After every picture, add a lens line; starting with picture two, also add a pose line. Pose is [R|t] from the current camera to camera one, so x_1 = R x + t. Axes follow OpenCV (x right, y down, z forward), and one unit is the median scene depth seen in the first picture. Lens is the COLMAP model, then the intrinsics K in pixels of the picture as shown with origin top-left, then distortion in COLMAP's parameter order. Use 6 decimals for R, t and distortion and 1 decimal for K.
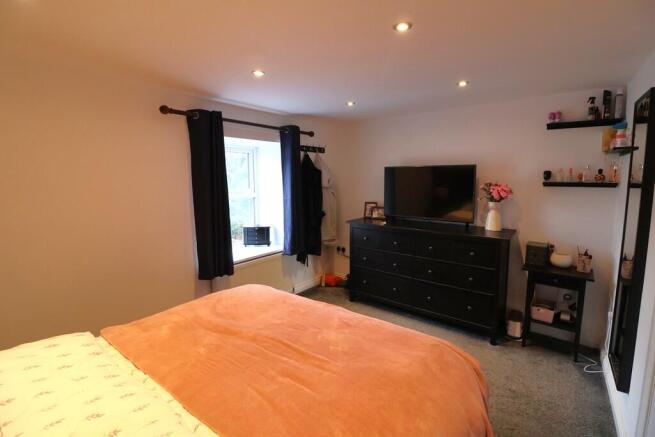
lens RADIAL K [[310.8, 0, 326.8], [0, 310.8, 216.1], [0, 0, 1]] dist [-0.020140, -0.001226]
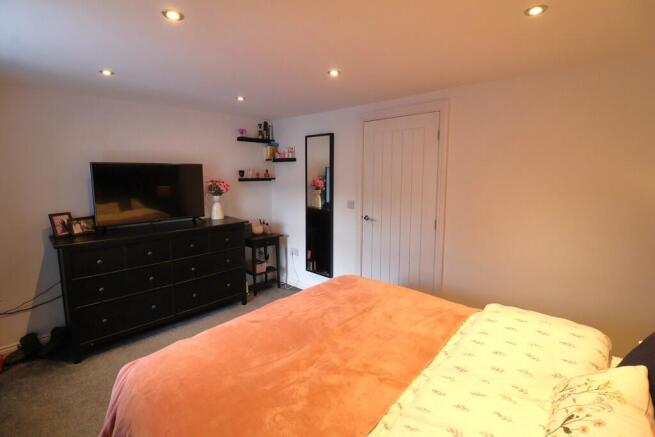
lens RADIAL K [[310.8, 0, 326.3], [0, 310.8, 219.4], [0, 0, 1]] dist [-0.020140, -0.001226]
pose [[0.044005, -0.145803, 0.988334, -0.703655], [0.123275, 0.982525, 0.139457, -0.076764], [-0.991396, 0.115700, 0.061210, 0.552974]]
